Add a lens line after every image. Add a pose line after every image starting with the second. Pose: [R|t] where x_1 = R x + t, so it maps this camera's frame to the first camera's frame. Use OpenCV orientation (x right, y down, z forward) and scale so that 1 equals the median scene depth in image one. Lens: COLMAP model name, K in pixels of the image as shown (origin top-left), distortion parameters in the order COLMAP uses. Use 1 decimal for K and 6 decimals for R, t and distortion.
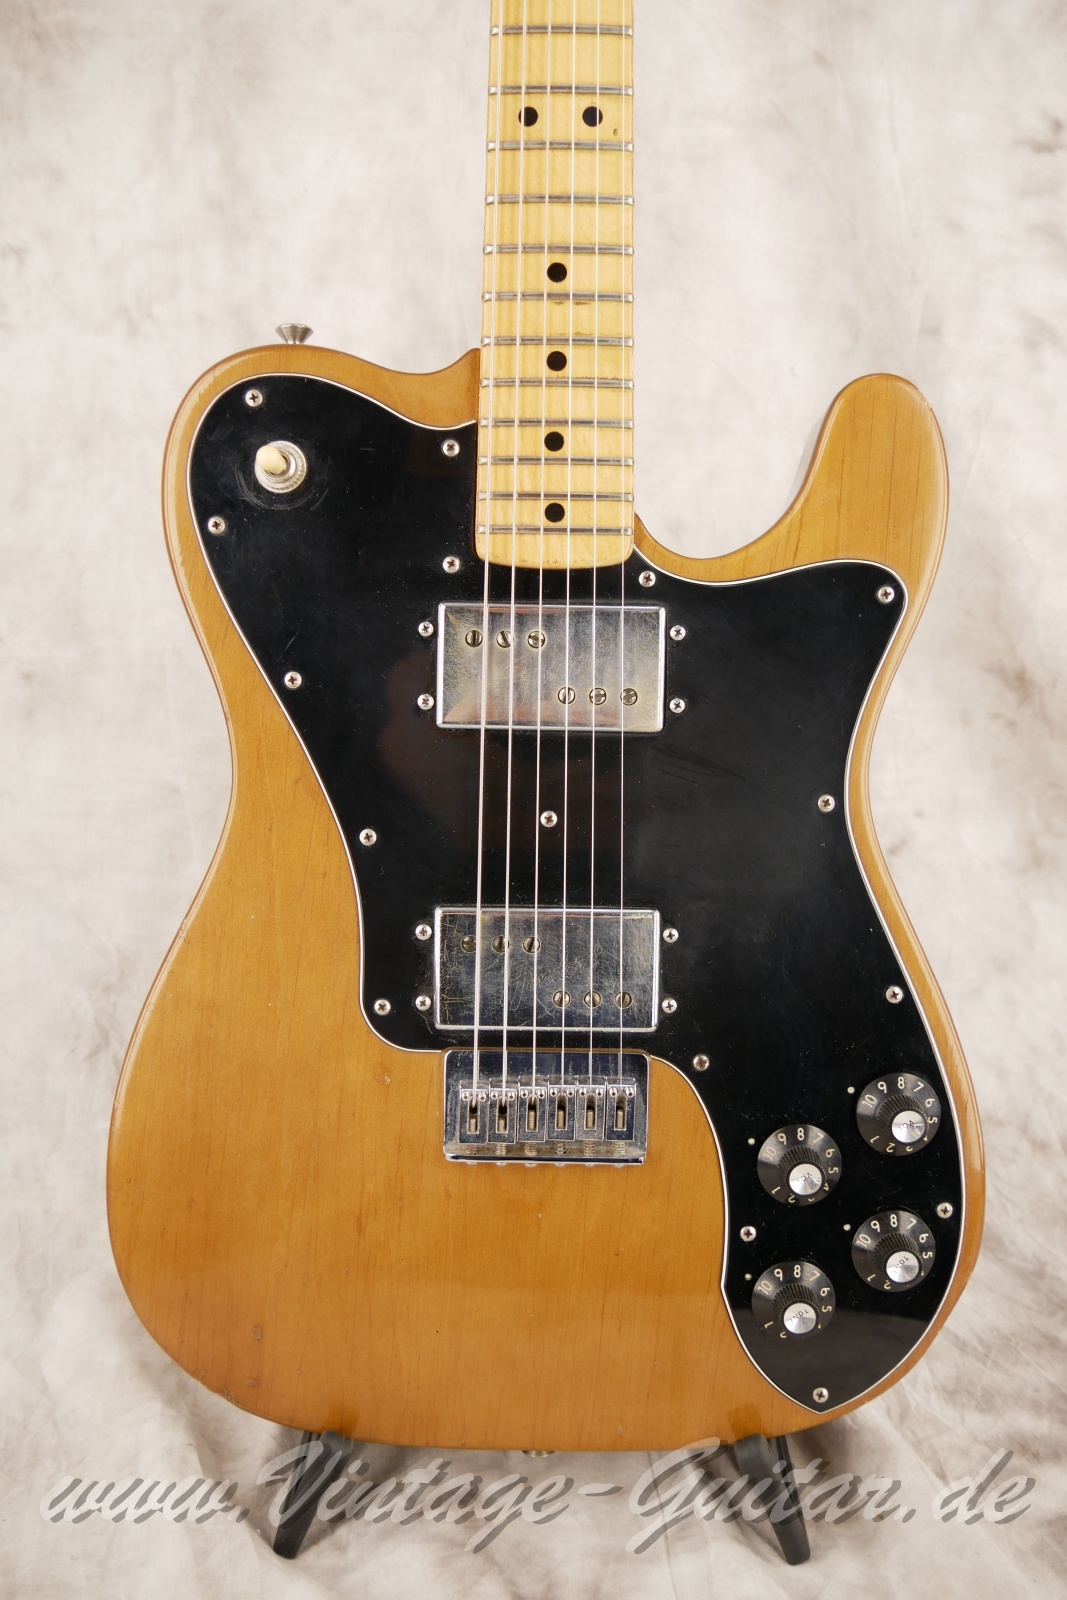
lens RADIAL K [[1317.8, 0, 533.5], [0, 1317.8, 800.0], [0, 0, 1]] dist [-0.071715, 0.024228]
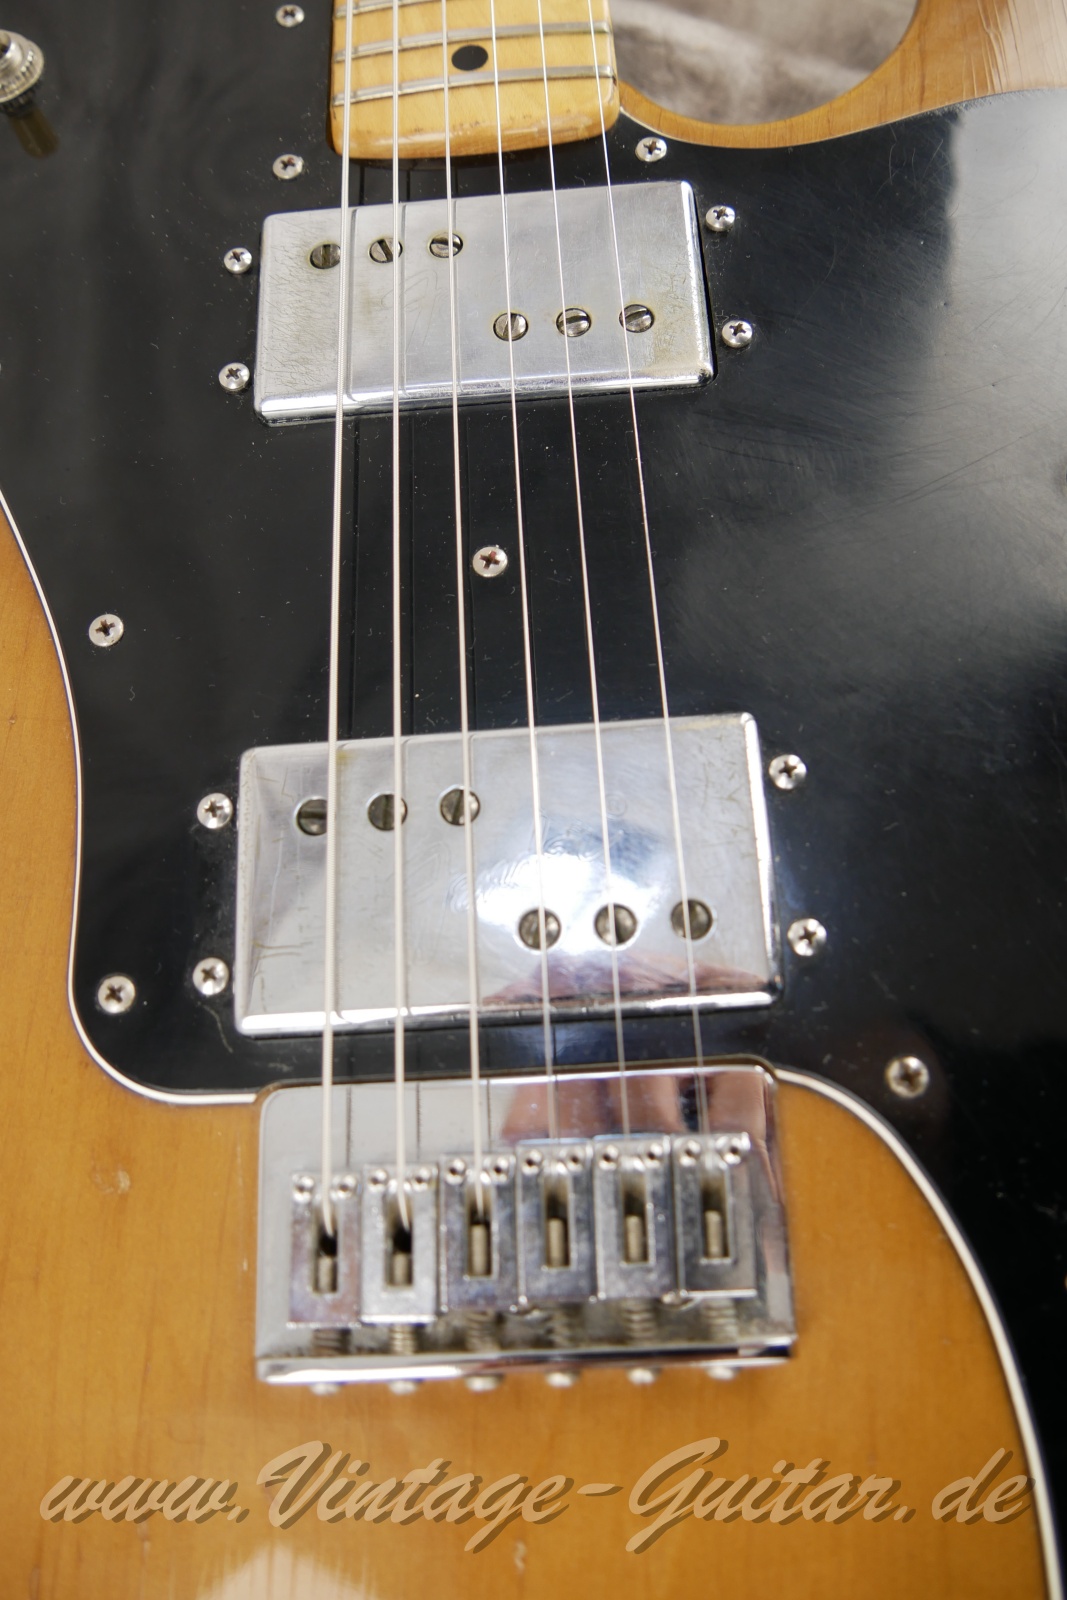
lens RADIAL K [[1264.3, 0, 572.4], [0, 1264.3, 798.6], [0, 0, 1]] dist [-0.060637, 0.011707]
pose [[0.995347, -0.088418, -0.038310, 0.050288], [0.067757, 0.924882, -0.374168, 0.260029], [0.068515, 0.369831, 0.926569, 0.622666]]
